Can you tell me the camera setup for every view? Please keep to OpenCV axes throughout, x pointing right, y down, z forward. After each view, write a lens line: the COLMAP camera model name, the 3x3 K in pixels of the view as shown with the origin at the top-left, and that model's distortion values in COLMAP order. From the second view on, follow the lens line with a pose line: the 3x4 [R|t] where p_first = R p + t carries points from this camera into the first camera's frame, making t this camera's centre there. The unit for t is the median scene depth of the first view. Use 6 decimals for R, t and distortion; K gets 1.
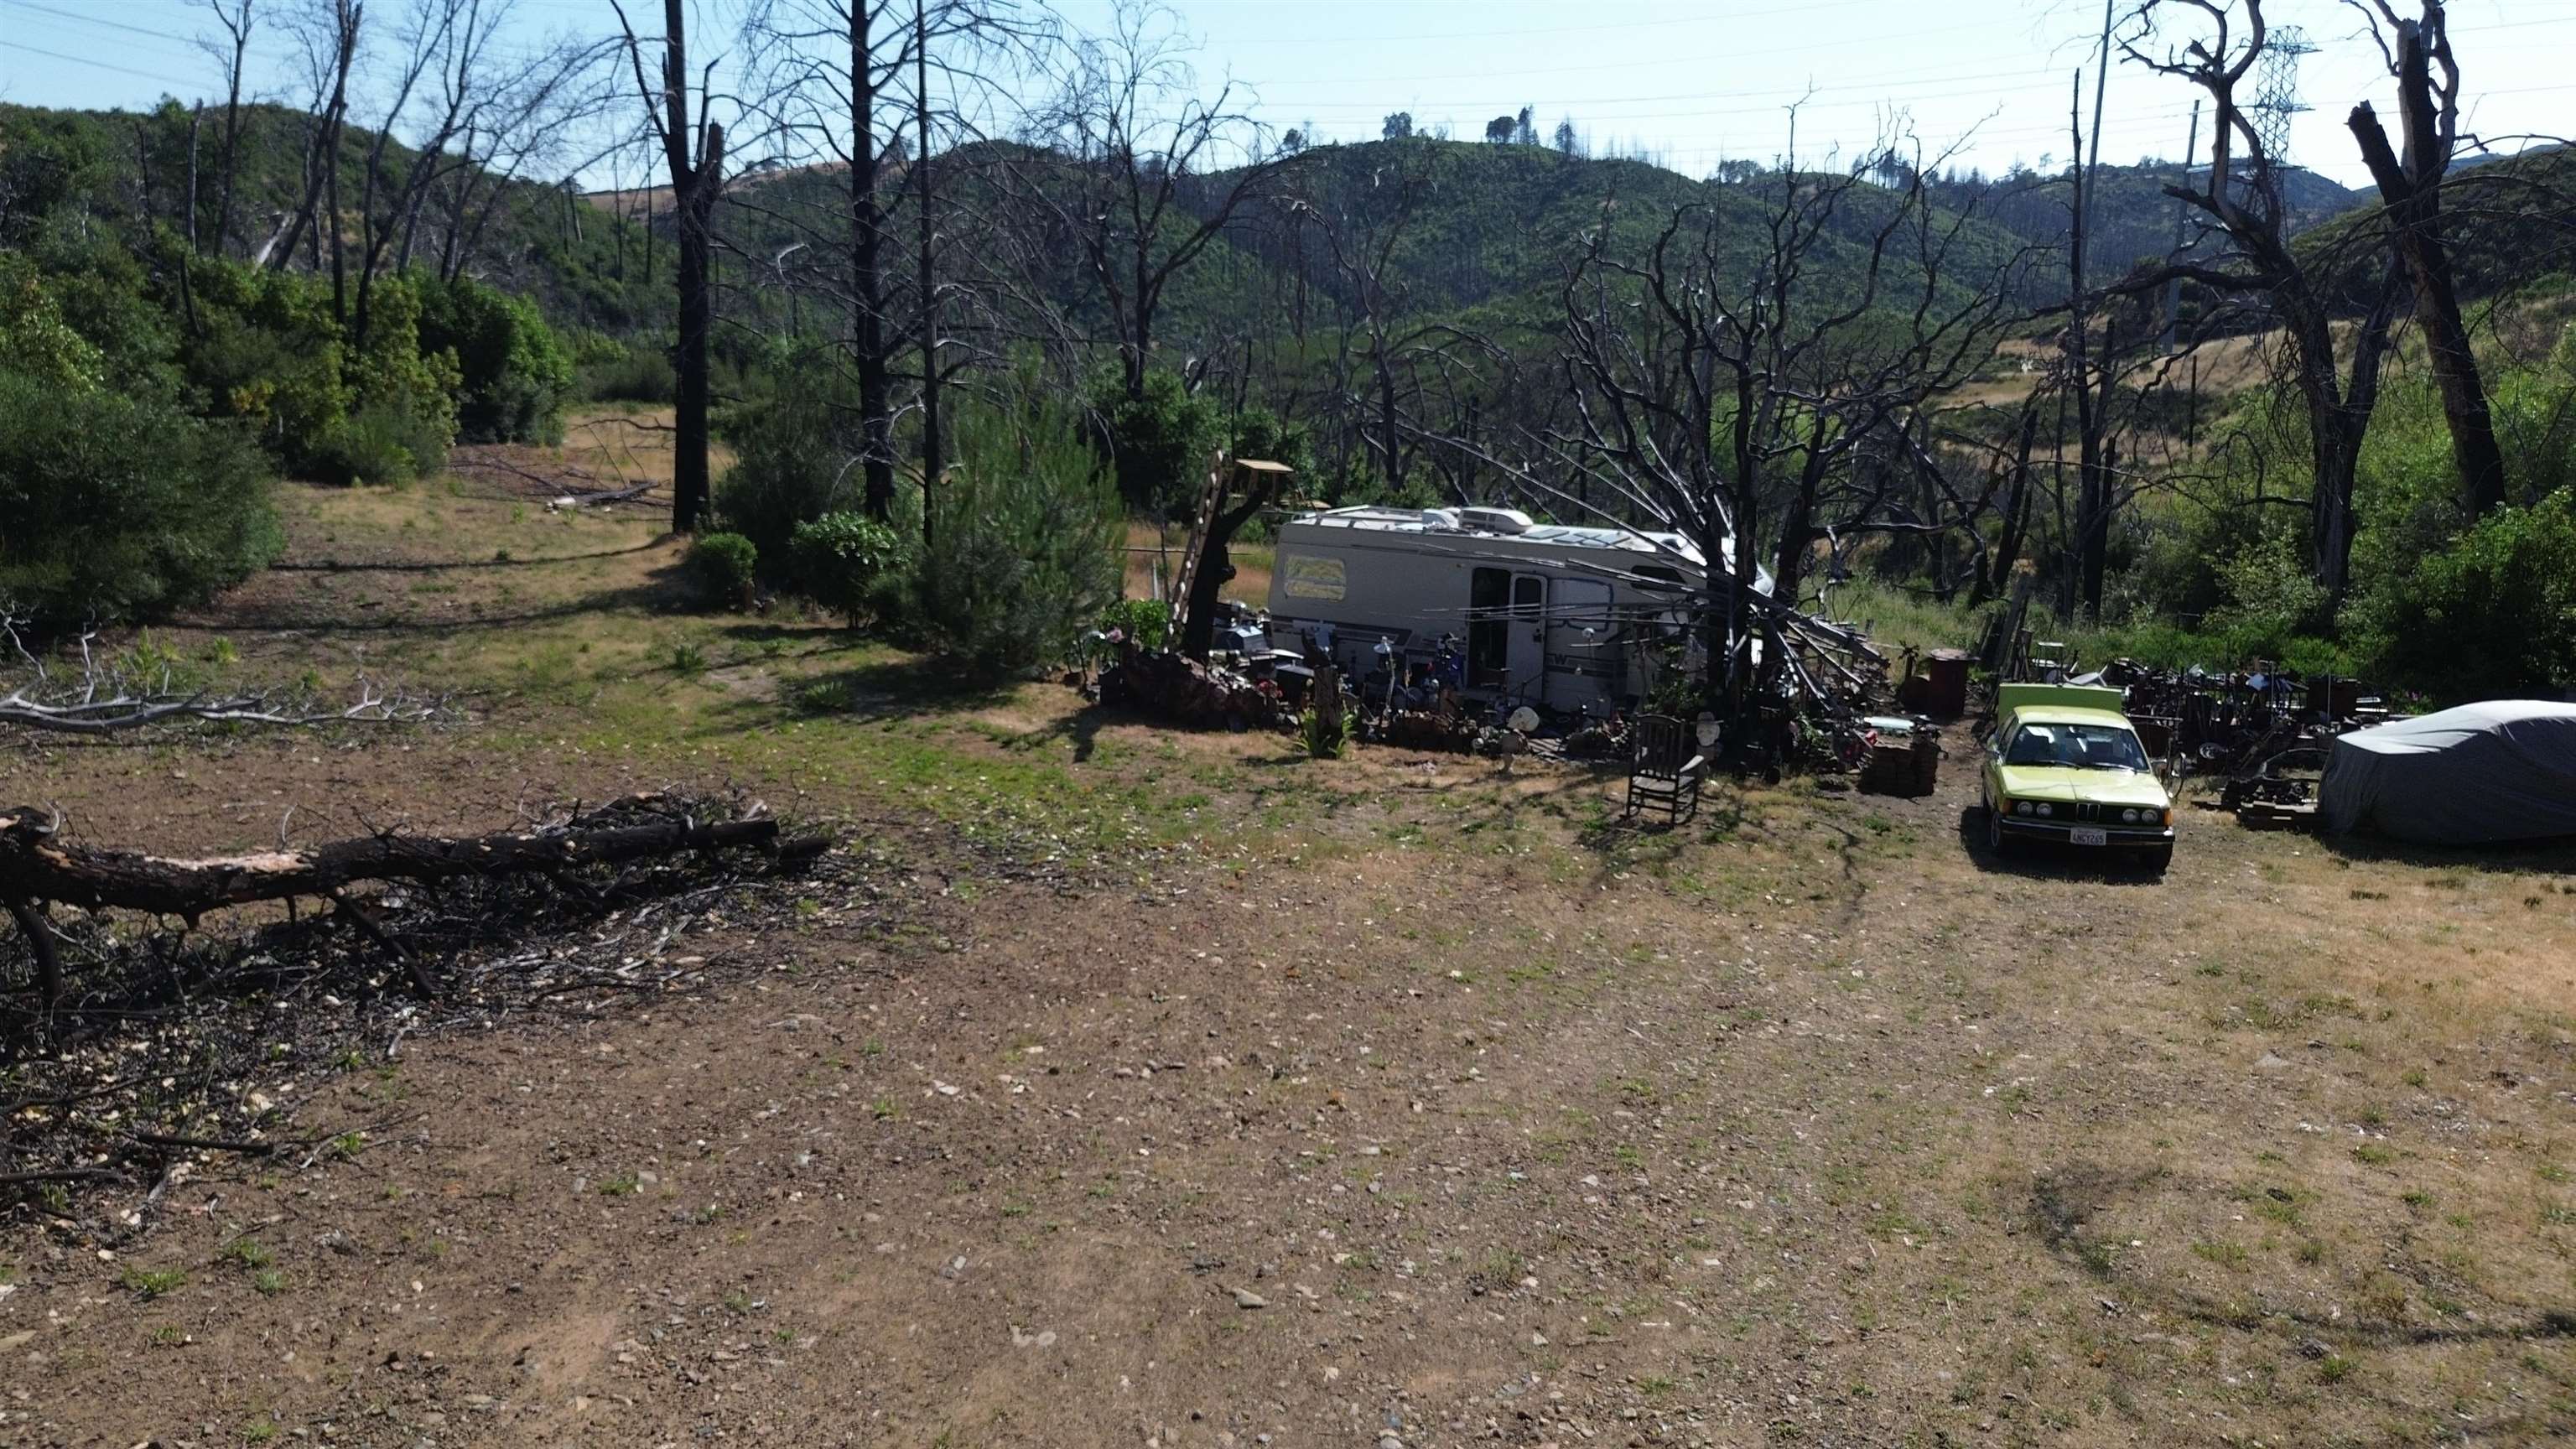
lens RADIAL K [[1832.0, 0, 1298.4], [0, 1832.0, 725.1], [0, 0, 1]] dist [0.060049, -0.061119]
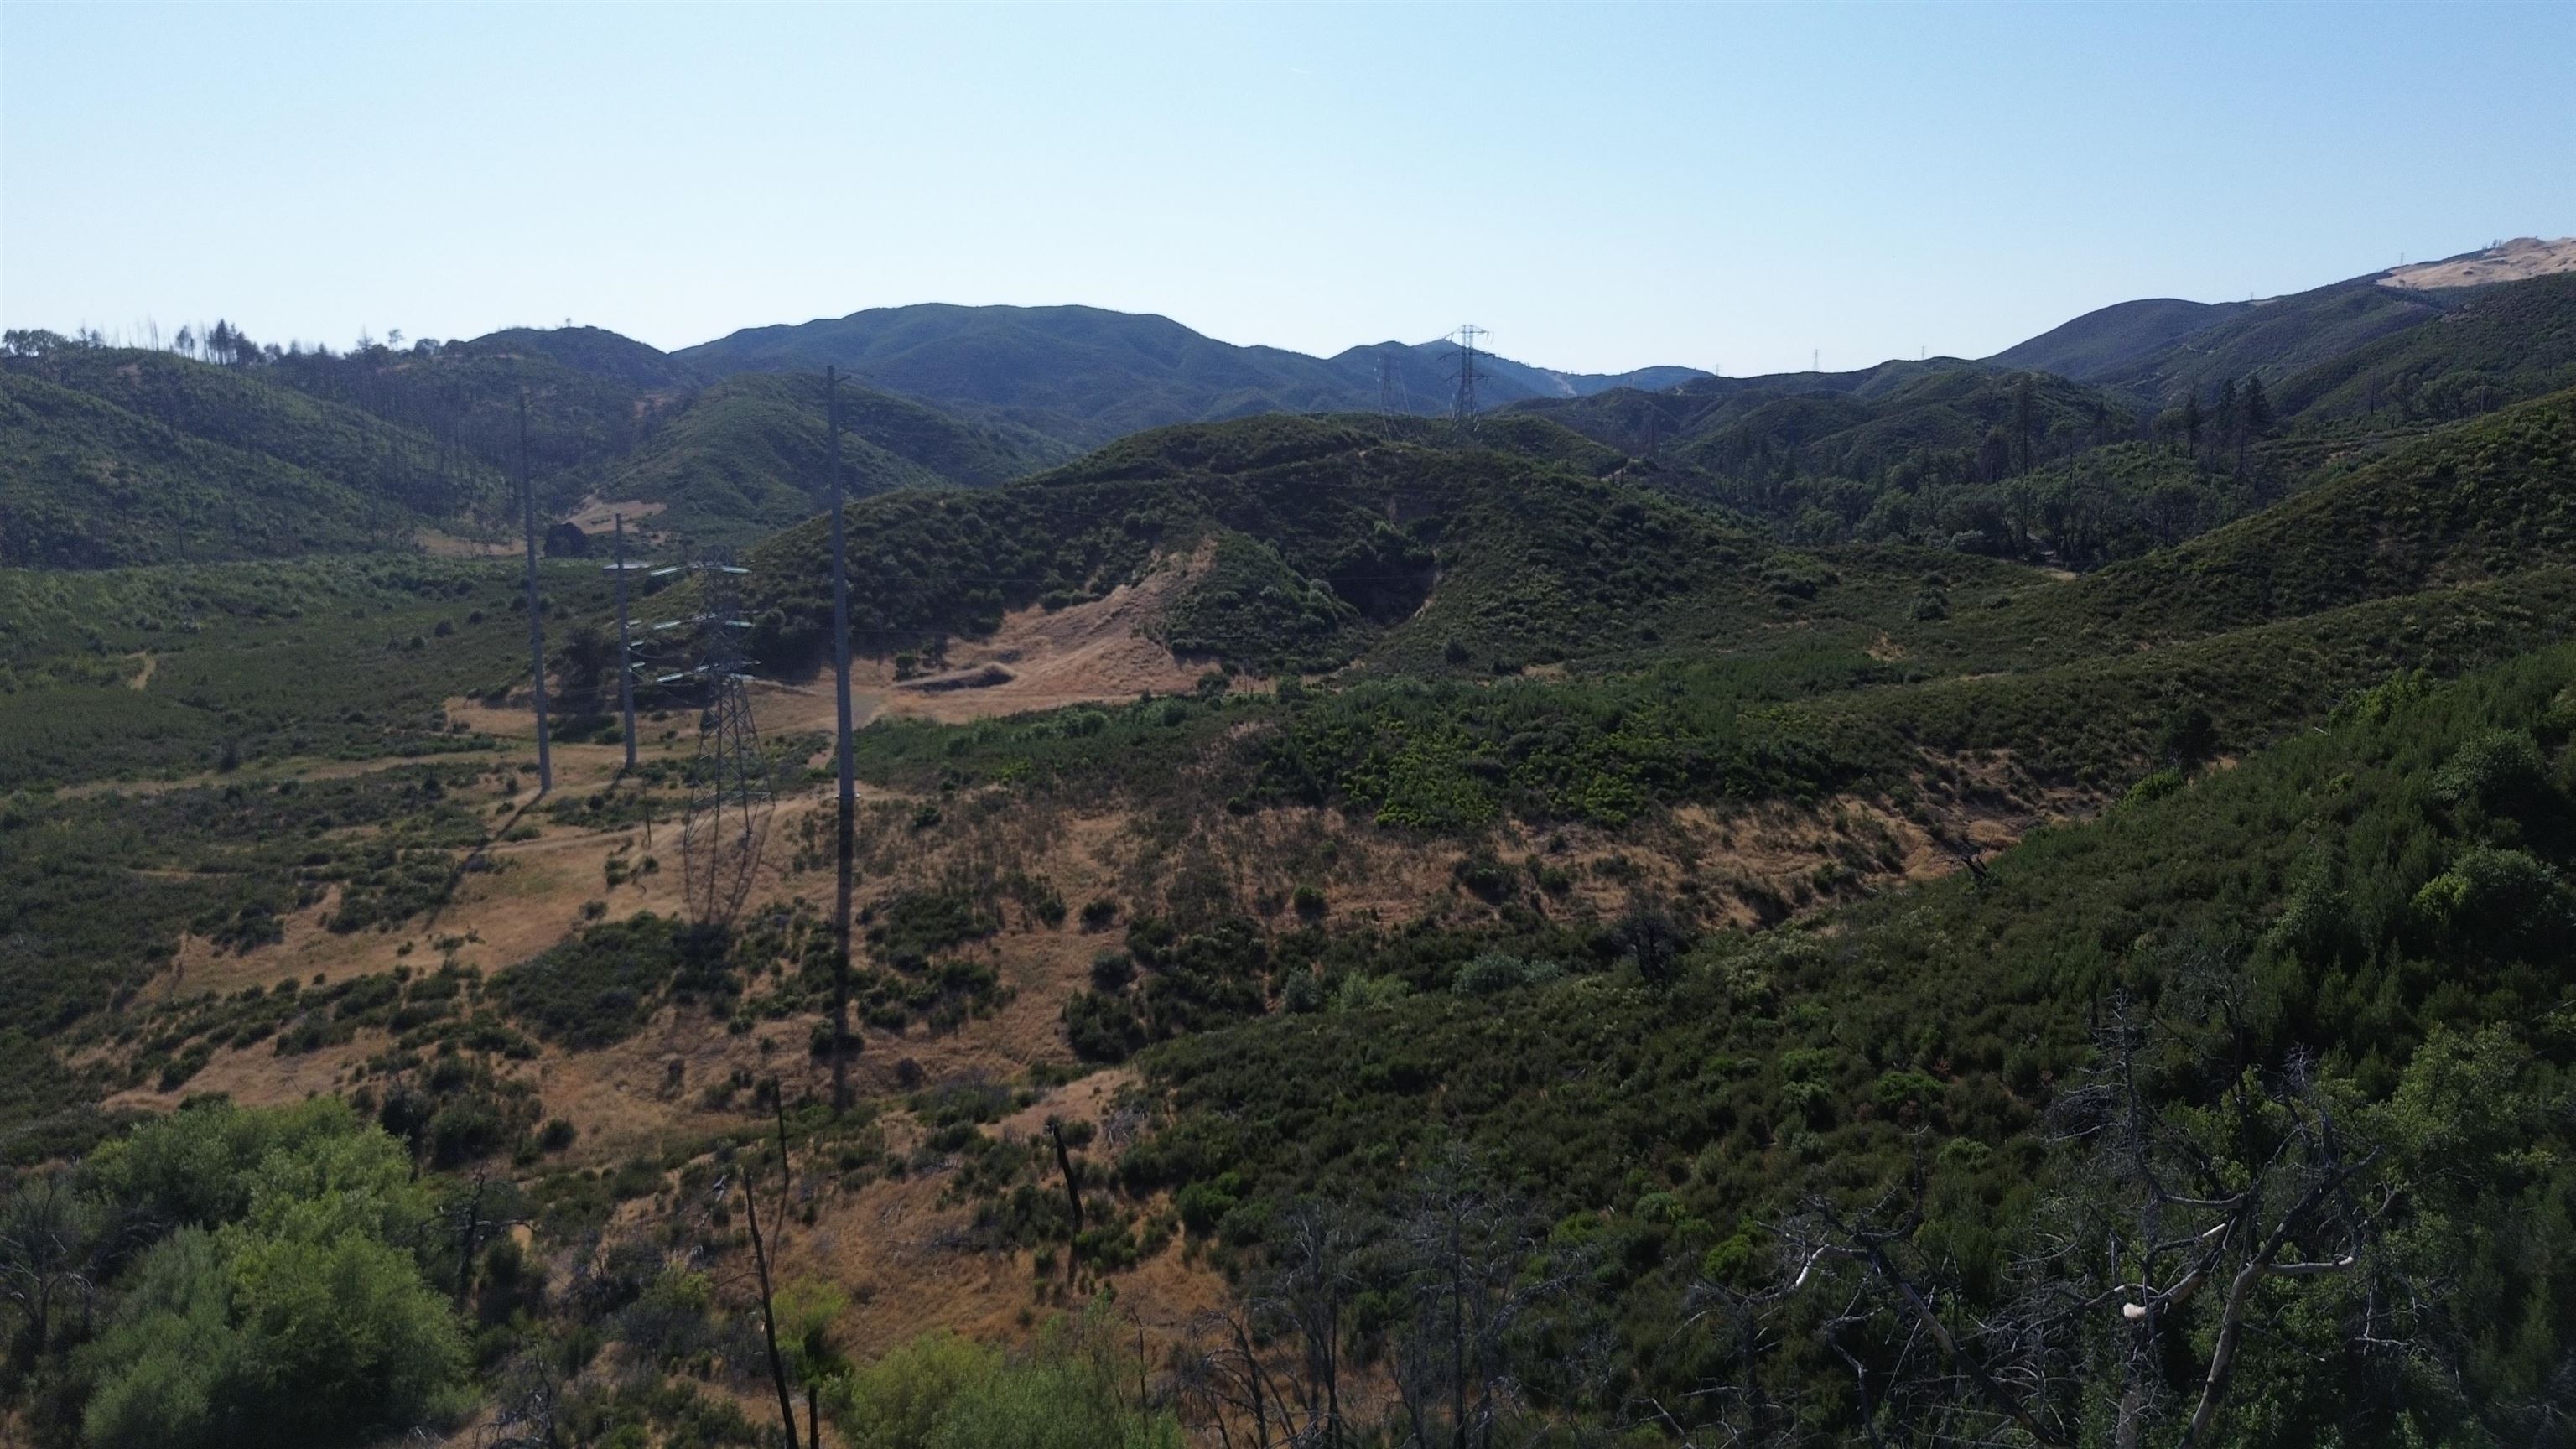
lens RADIAL K [[1832.0, 0, 1287.9], [0, 1832.0, 712.7], [0, 0, 1]] dist [0.060049, -0.061119]
pose [[0.685035, -0.115443, 0.719305, -0.003994], [0.167687, 0.985839, -0.001477, -0.033378], [-0.708949, 0.121630, 0.694692, 0.004651]]
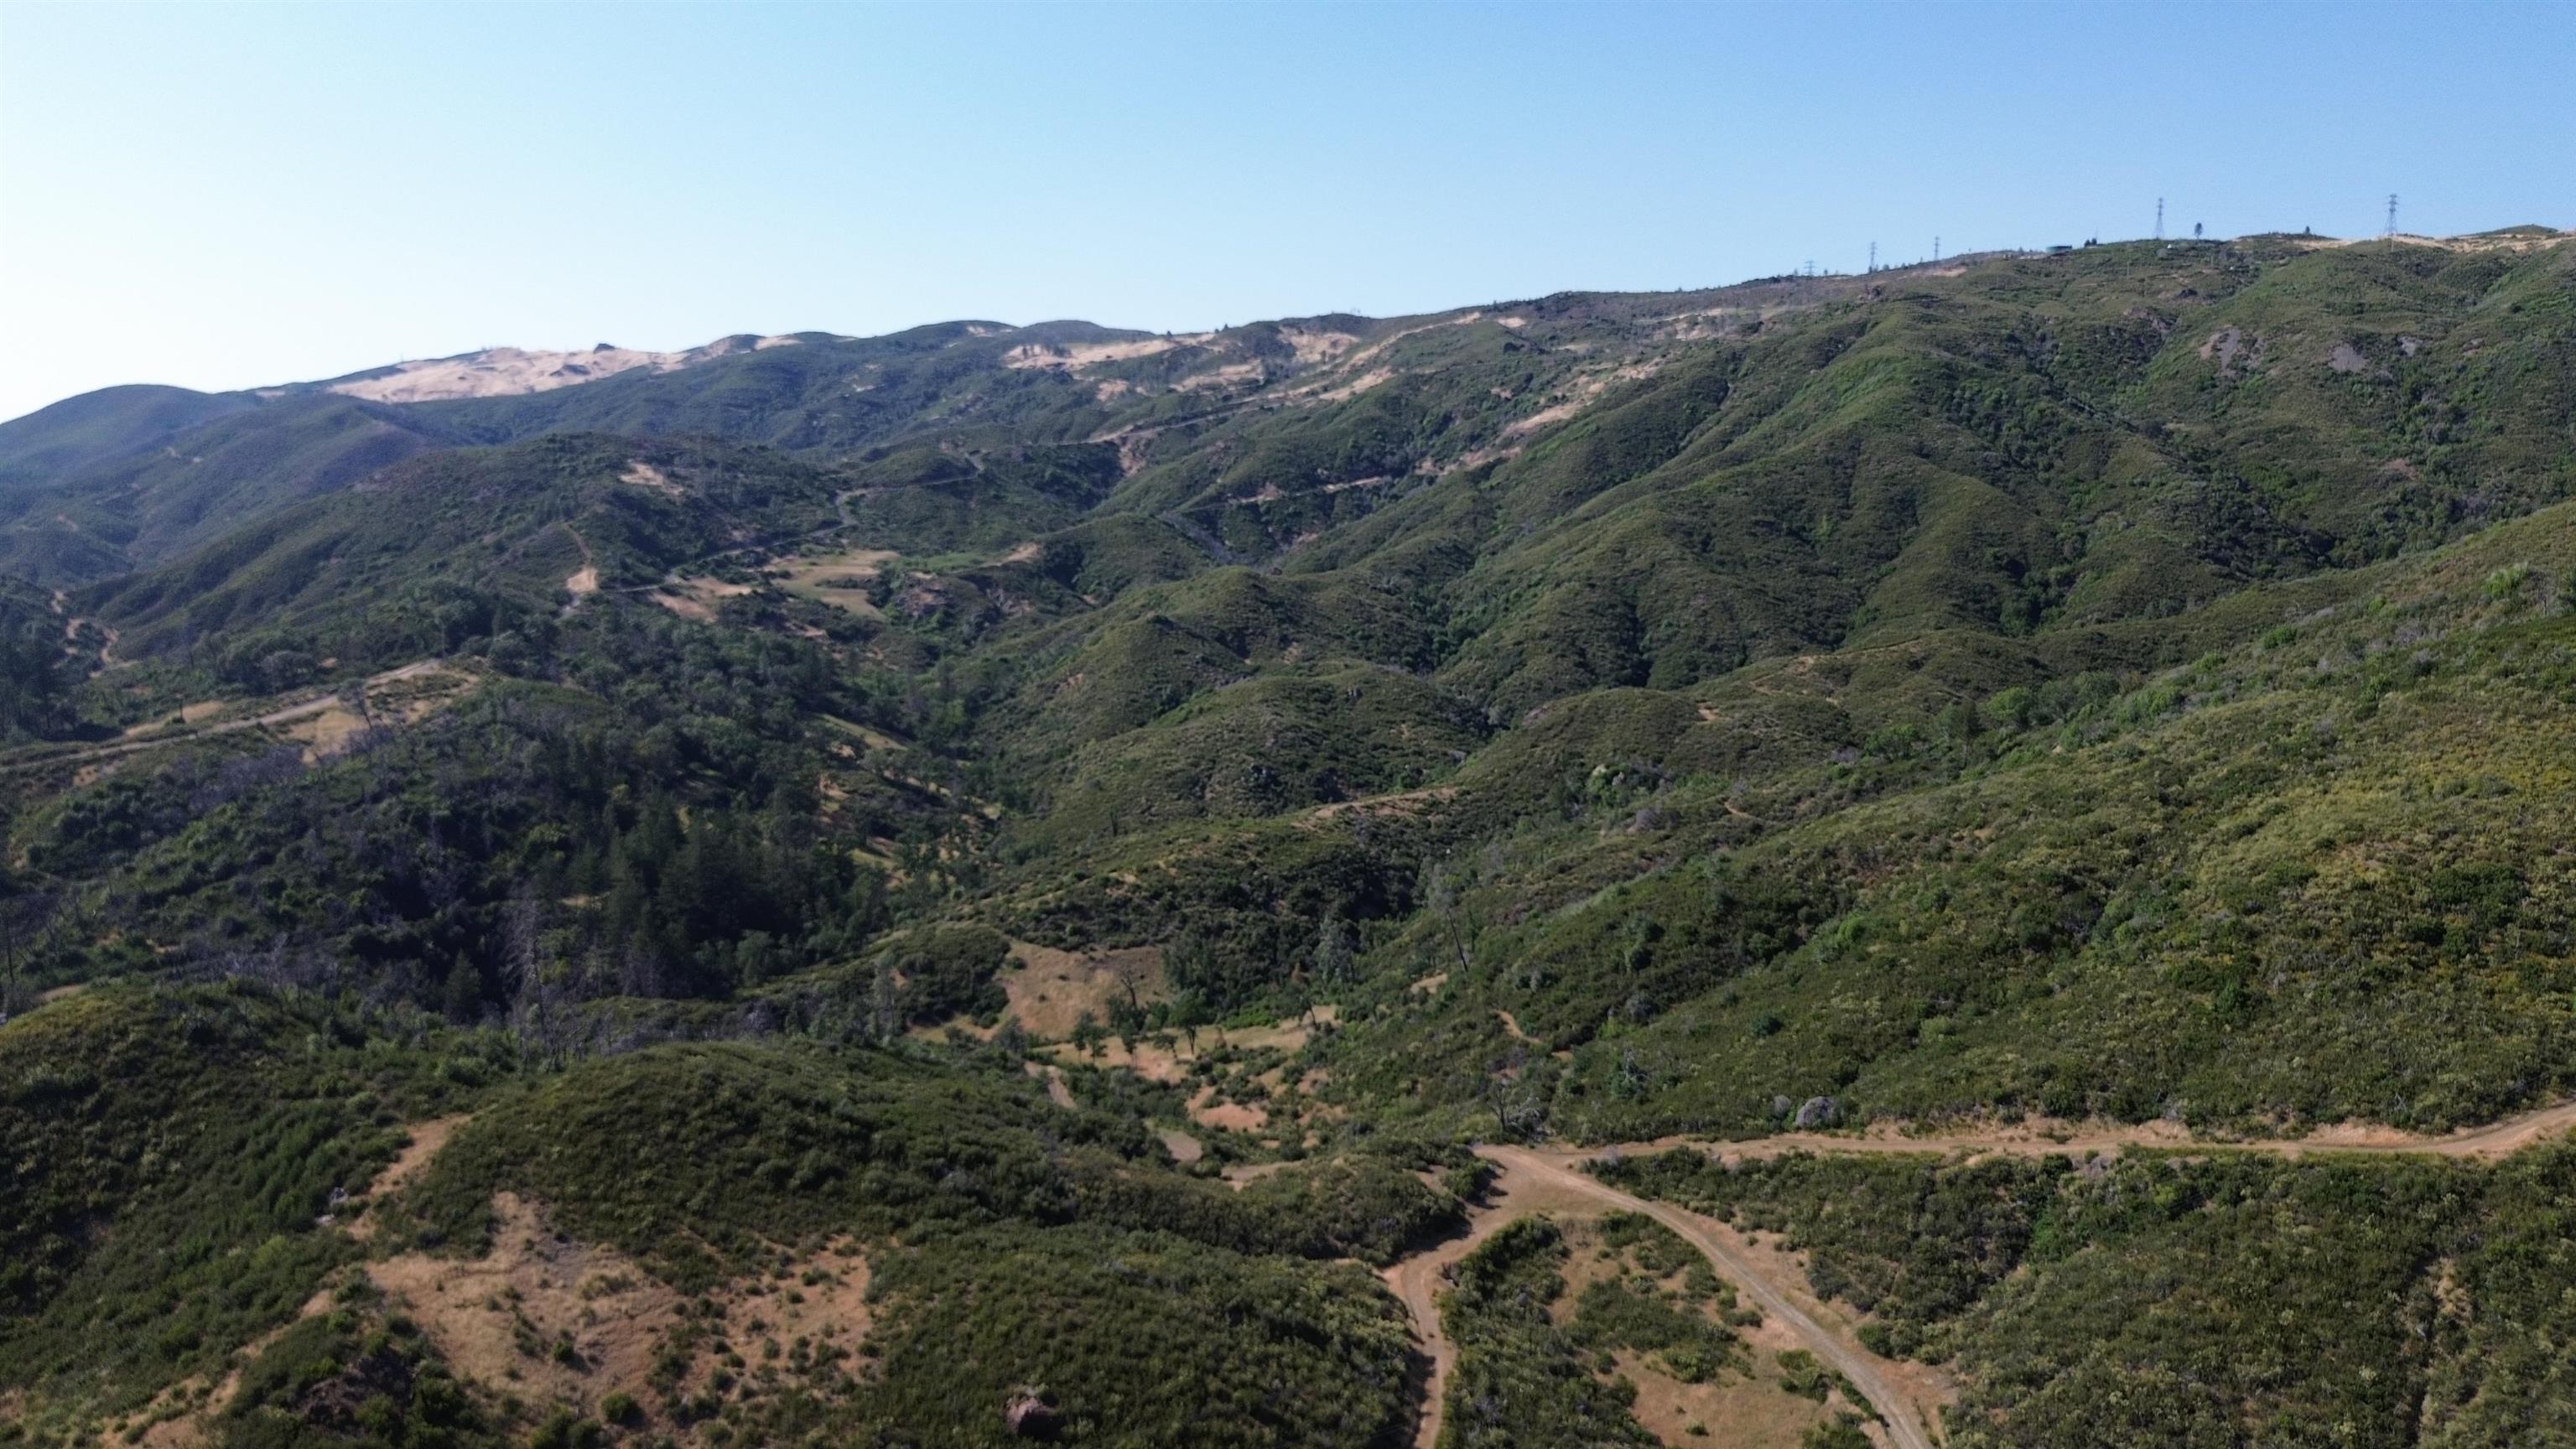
lens RADIAL K [[1832.0, 0, 1288.7], [0, 1832.0, 720.8], [0, 0, 1]] dist [0.060049, -0.061119]
pose [[-0.188852, -0.131382, 0.973177, 0.086968], [0.214103, 0.961660, 0.171376, -0.085697], [-0.958381, 0.240725, -0.153483, -0.070857]]
